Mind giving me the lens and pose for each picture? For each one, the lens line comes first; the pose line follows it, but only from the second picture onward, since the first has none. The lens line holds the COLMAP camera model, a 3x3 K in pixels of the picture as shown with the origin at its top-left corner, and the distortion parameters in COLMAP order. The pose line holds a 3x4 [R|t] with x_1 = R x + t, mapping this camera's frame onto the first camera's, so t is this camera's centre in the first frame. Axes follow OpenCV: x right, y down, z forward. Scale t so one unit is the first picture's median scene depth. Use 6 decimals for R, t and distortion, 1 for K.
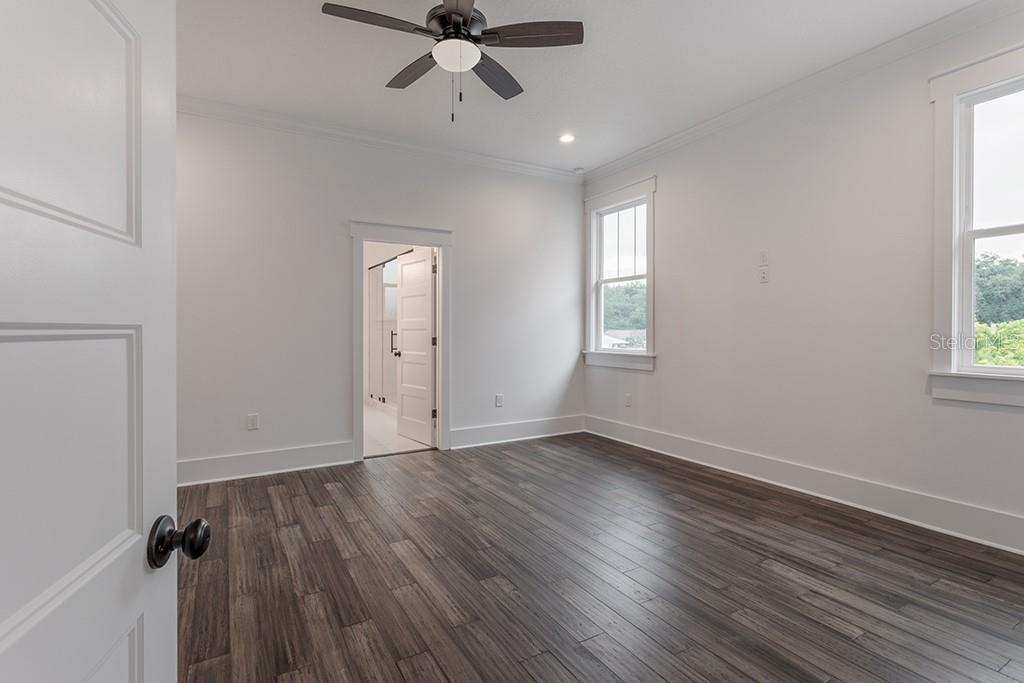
lens RADIAL K [[495.8, 0, 508.0], [0, 495.8, 325.3], [0, 0, 1]] dist [-0.000614, 0.000242]
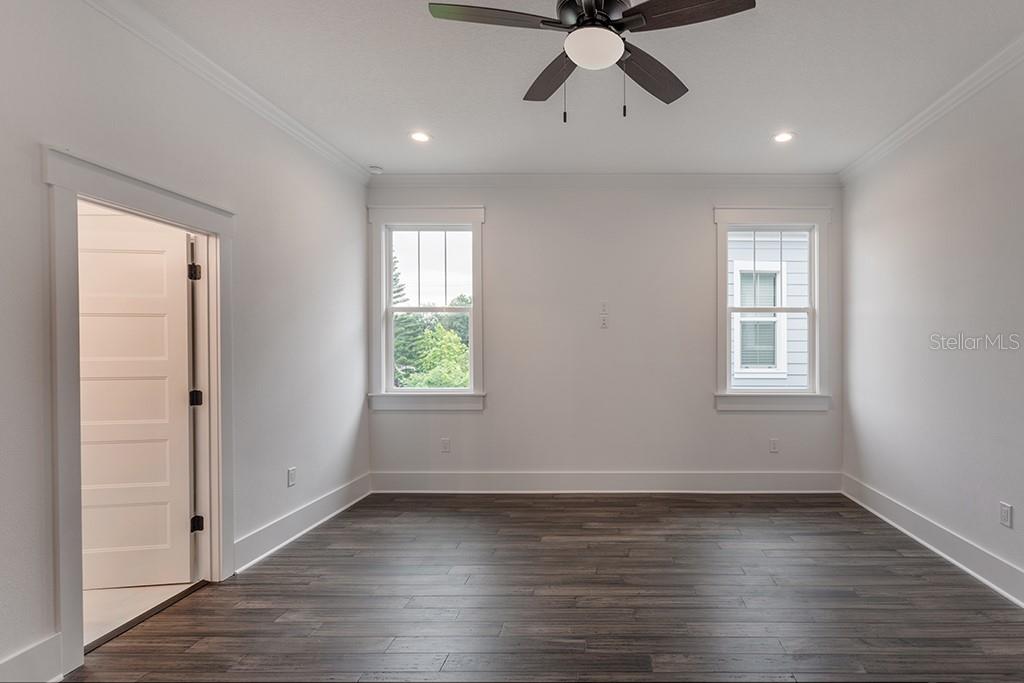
lens RADIAL K [[501.3, 0, 612.9], [0, 501.3, 349.3], [0, 0, 1]] dist [0.000042, 0.000406]
pose [[0.496748, 0.000875, 0.867894, -0.570248], [-0.007884, 0.999963, 0.003504, -0.041571], [-0.867859, -0.008583, 0.496736, 0.405439]]
